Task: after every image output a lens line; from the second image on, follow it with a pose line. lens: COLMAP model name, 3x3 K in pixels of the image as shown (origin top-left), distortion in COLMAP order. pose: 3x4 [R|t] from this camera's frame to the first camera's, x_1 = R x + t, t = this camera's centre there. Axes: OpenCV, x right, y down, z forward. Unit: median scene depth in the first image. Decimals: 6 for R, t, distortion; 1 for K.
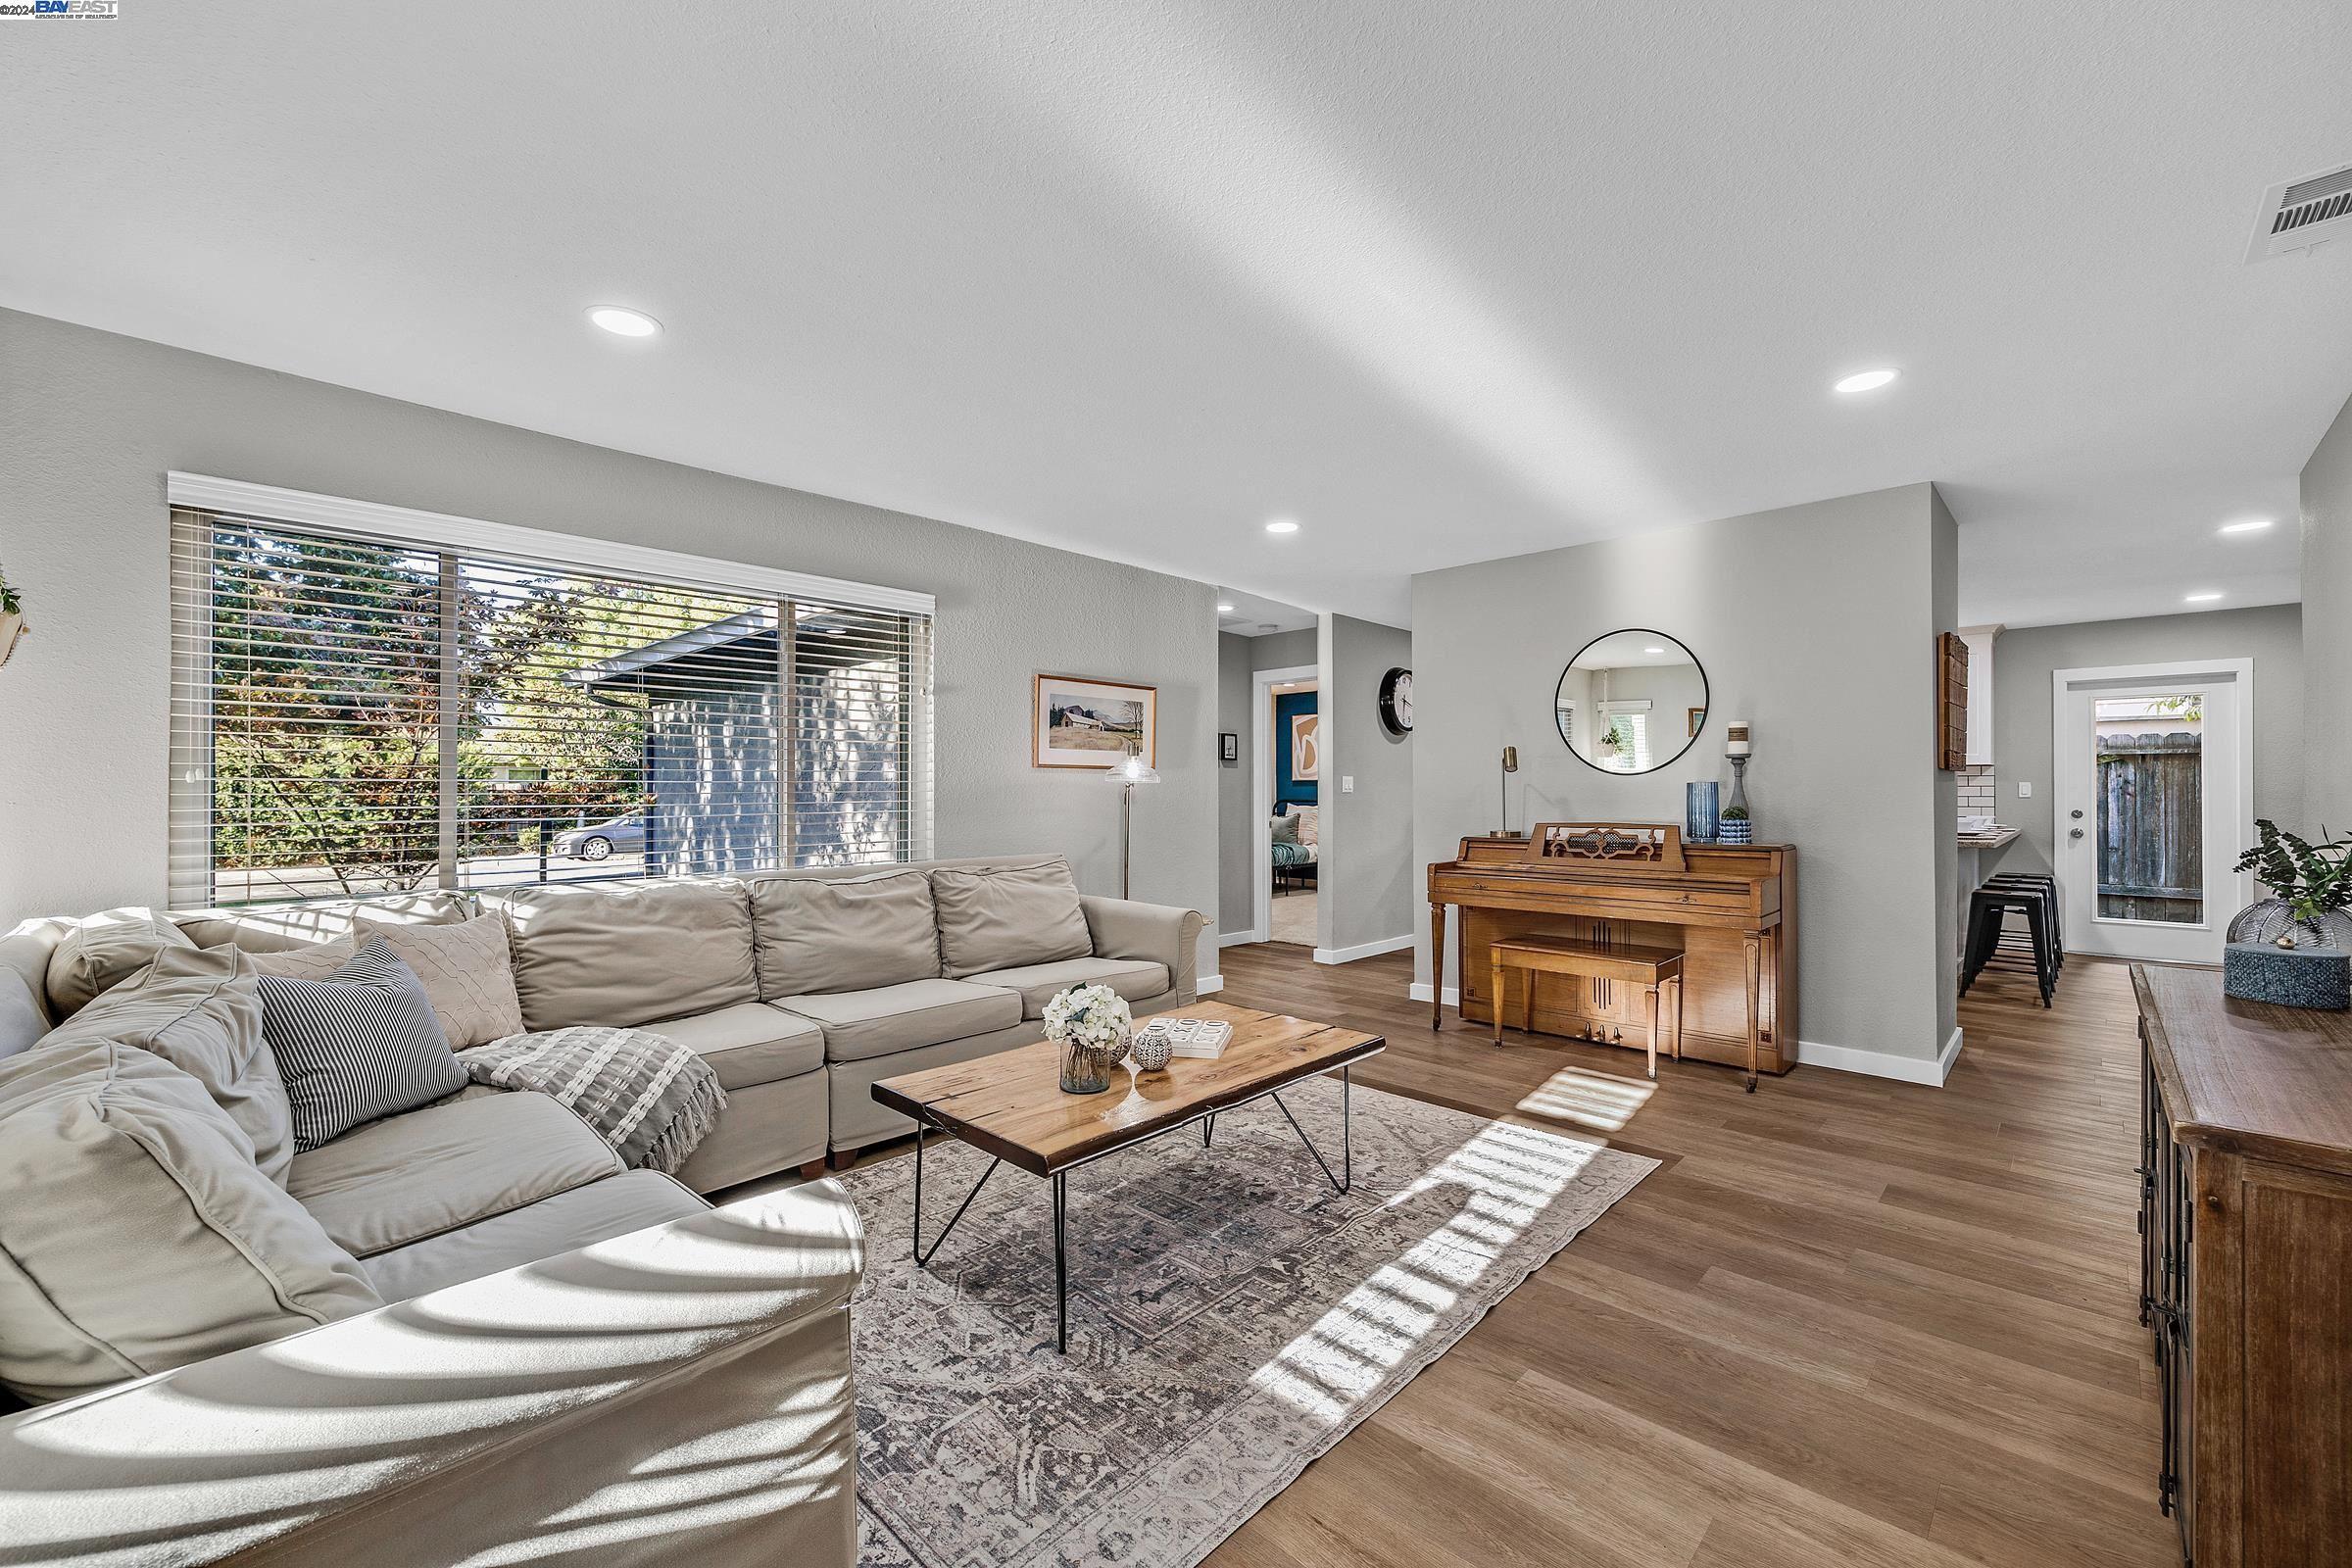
lens RADIAL K [[954.1, 0, 1176.0], [0, 954.1, 784.0], [0, 0, 1]] dist [0.000815, -0.000078]
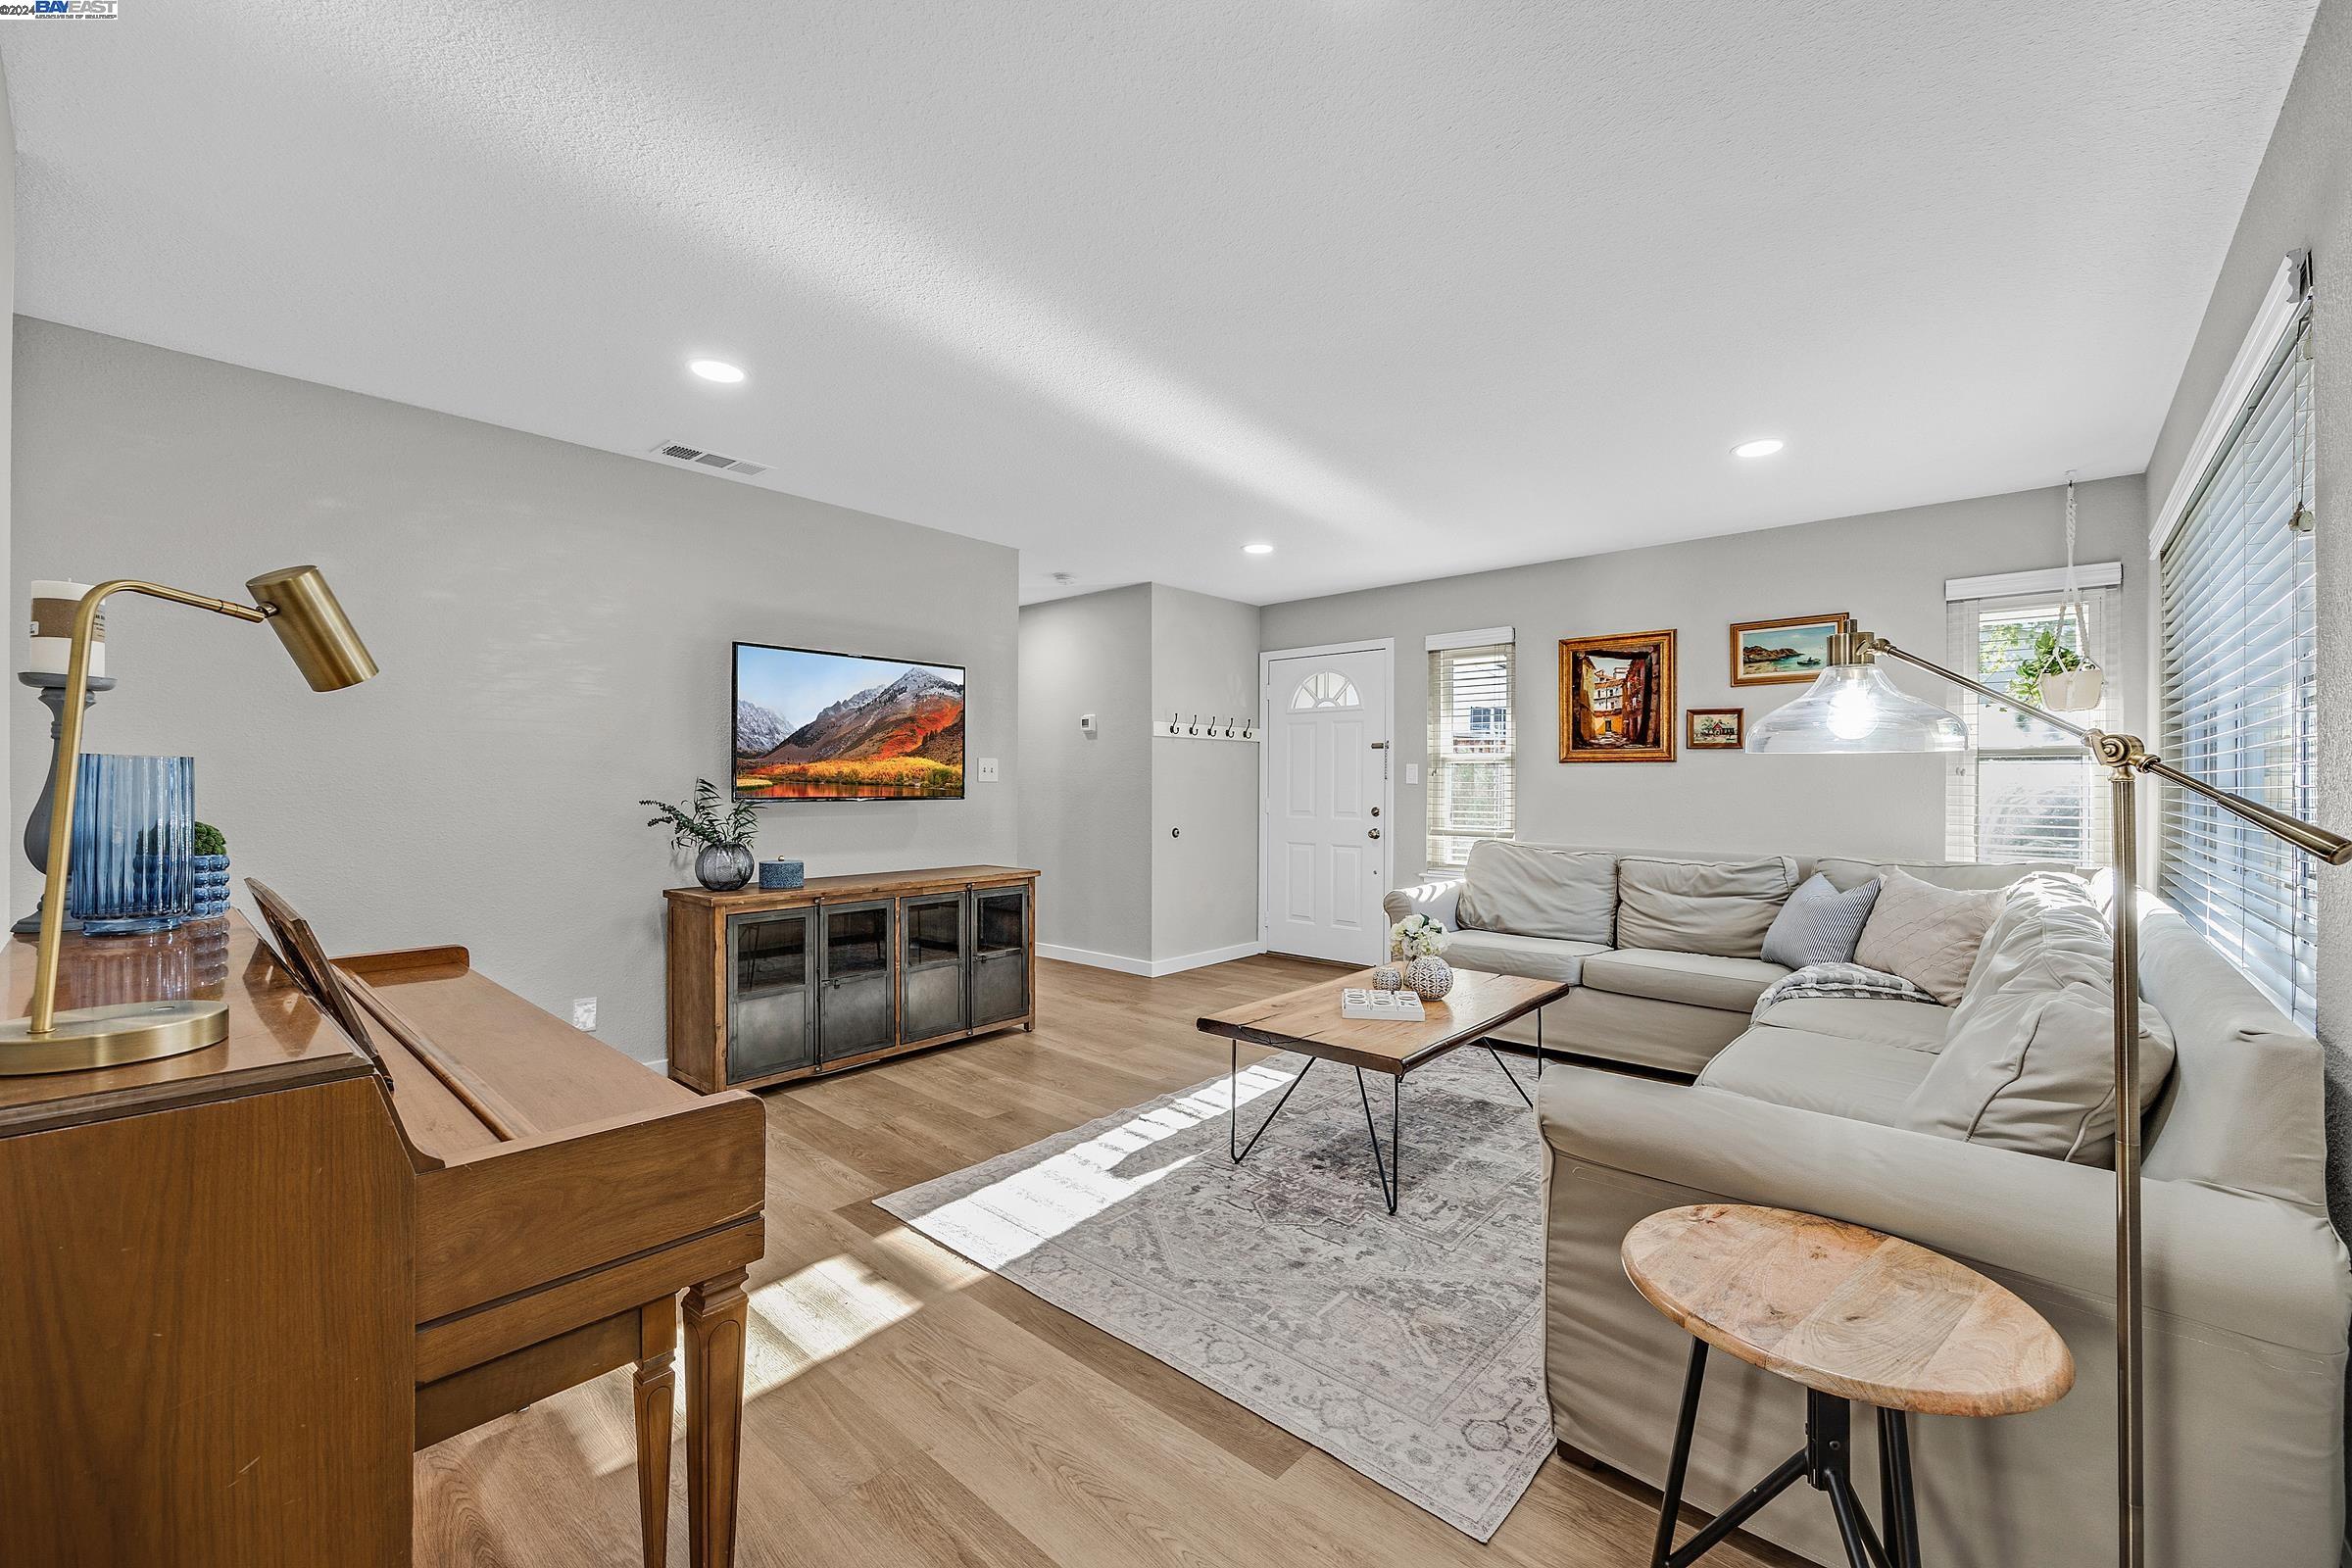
lens RADIAL K [[931.6, 0, 1182.5], [0, 931.6, 778.7], [0, 0, 1]] dist [-0.000305, 0.000028]
pose [[-0.998904, -0.005482, -0.046494, 0.303443], [-0.004941, 0.999919, -0.011752, 0.017110], [0.046555, -0.011509, -0.998849, 2.155078]]
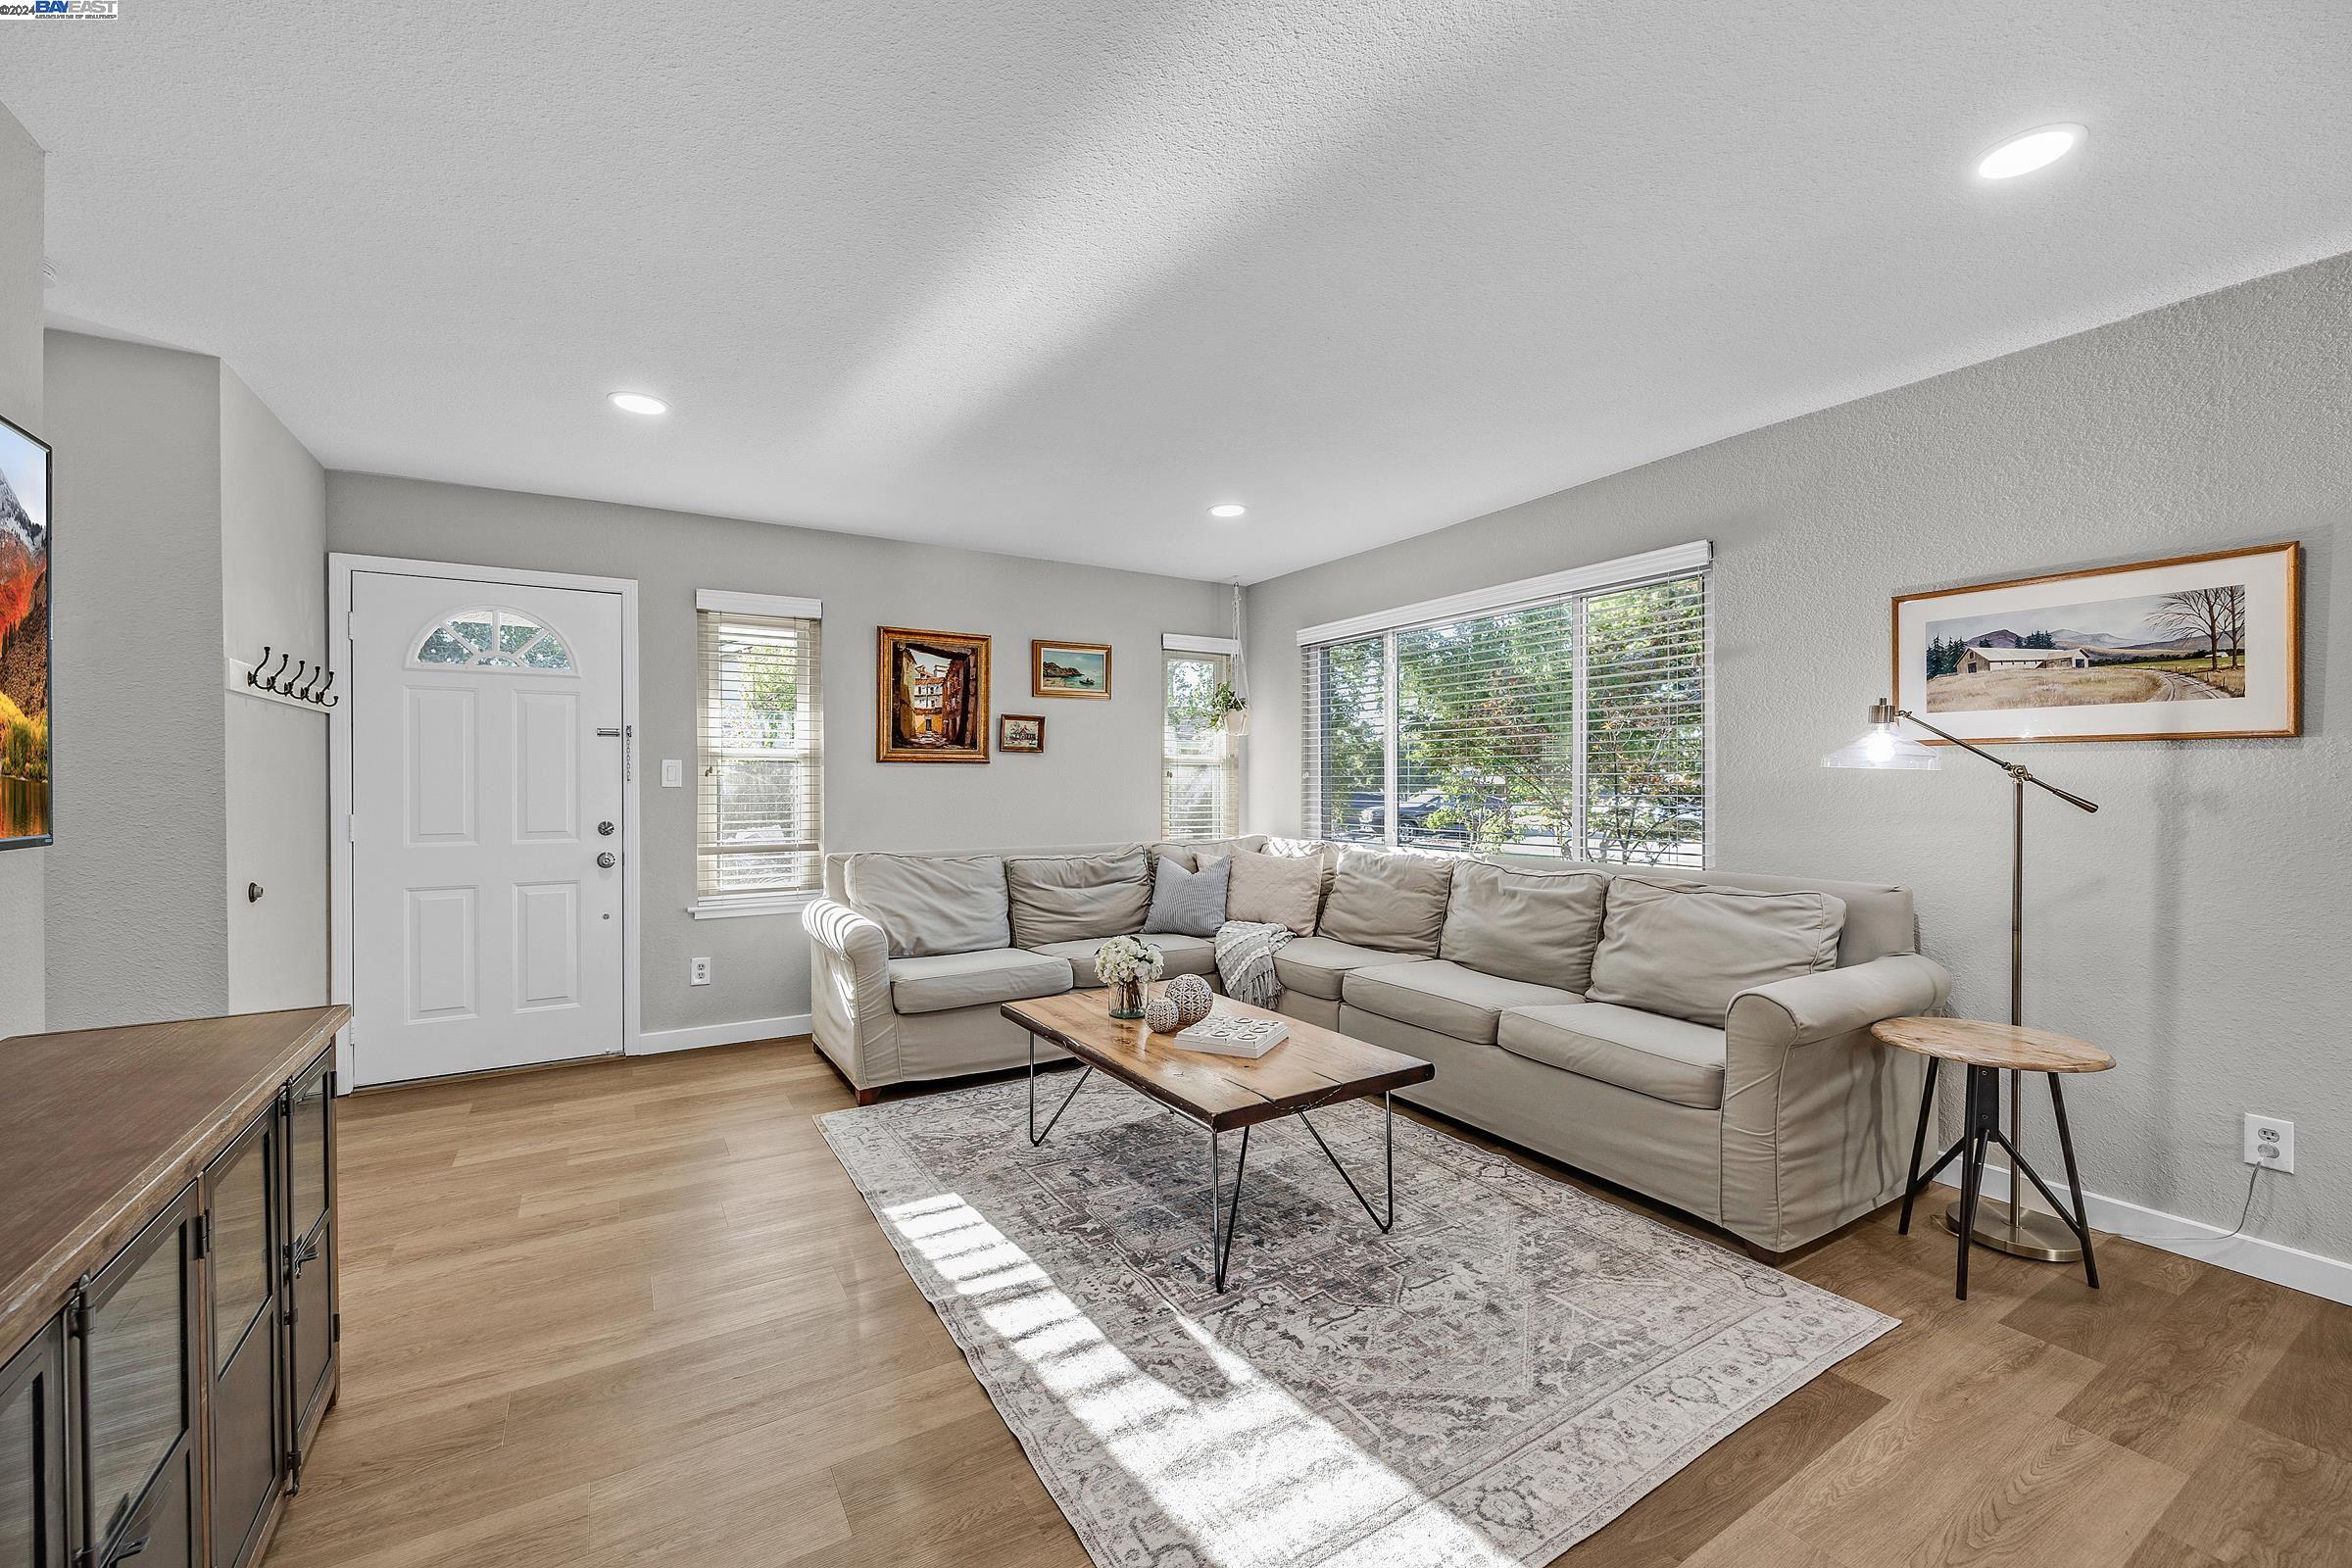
lens RADIAL K [[939.1, 0, 1173.7], [0, 939.1, 786.1], [0, 0, 1]] dist [-0.001622, -0.000028]
pose [[-0.255016, 0.003071, -0.966932, 1.000583], [0.009176, 0.999958, 0.000756, 0.005891], [0.966893, -0.008680, -0.255034, 1.236520]]
